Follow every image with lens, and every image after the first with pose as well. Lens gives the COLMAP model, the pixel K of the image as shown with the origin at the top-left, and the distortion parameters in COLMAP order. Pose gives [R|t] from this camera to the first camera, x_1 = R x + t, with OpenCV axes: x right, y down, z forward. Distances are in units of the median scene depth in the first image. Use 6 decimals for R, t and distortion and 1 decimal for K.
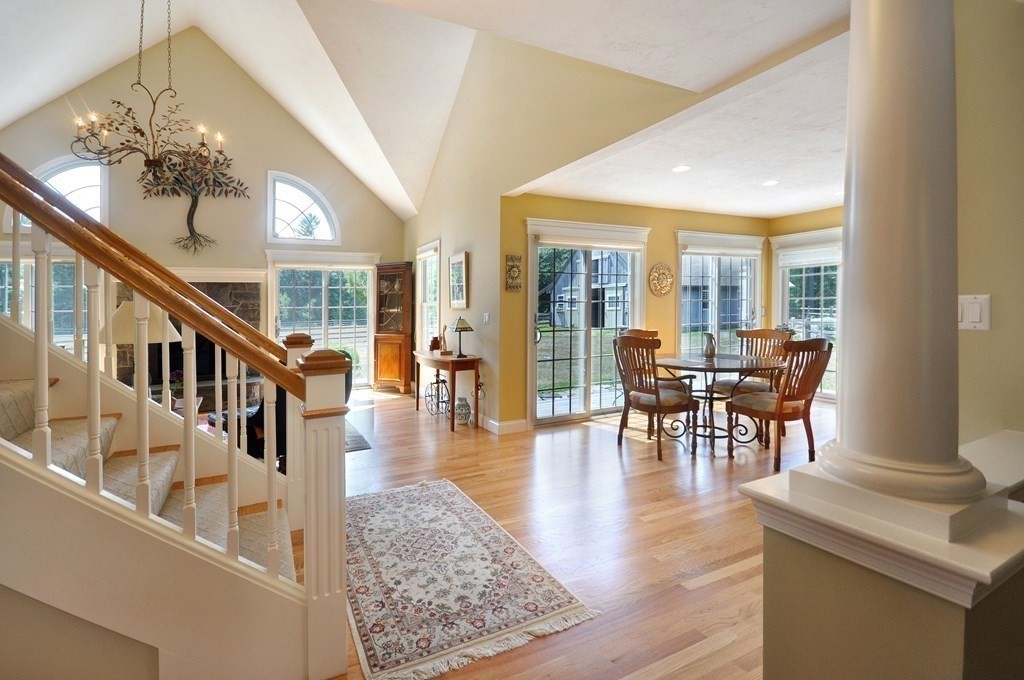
lens RADIAL K [[475.6, 0, 500.8], [0, 475.6, 321.0], [0, 0, 1]] dist [-0.022994, 0.000200]
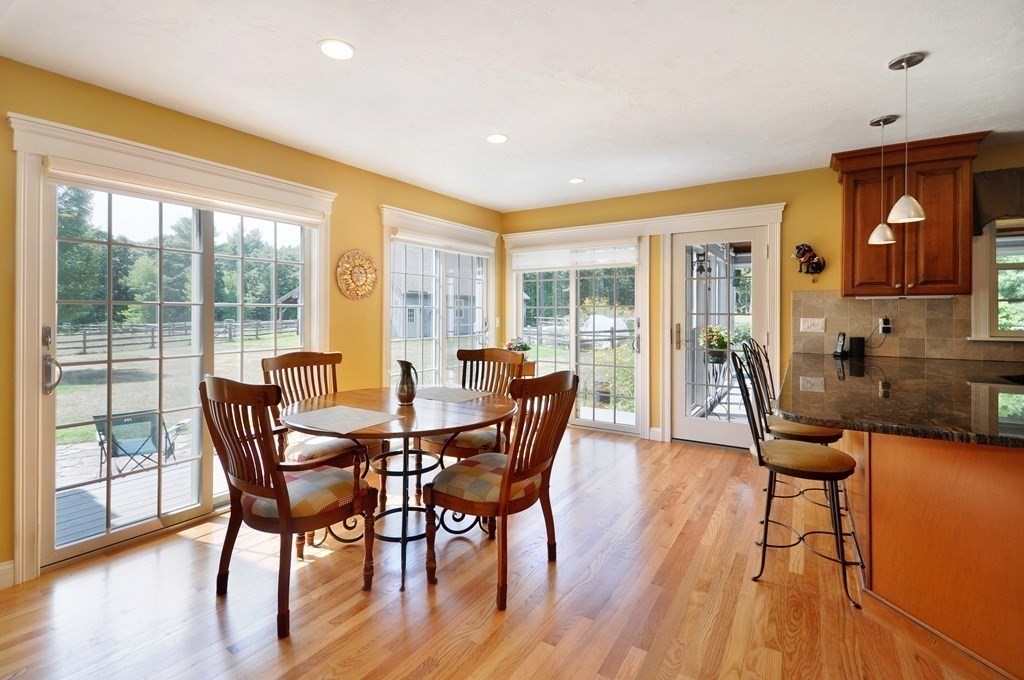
lens RADIAL K [[460.1, 0, 507.3], [0, 460.1, 318.6], [0, 0, 1]] dist [0.000008, 0.000128]
pose [[0.872322, 0.006537, 0.488888, 0.275719], [0.001508, 0.999870, -0.016061, -0.019068], [-0.488930, 0.014748, 0.872198, 0.439936]]
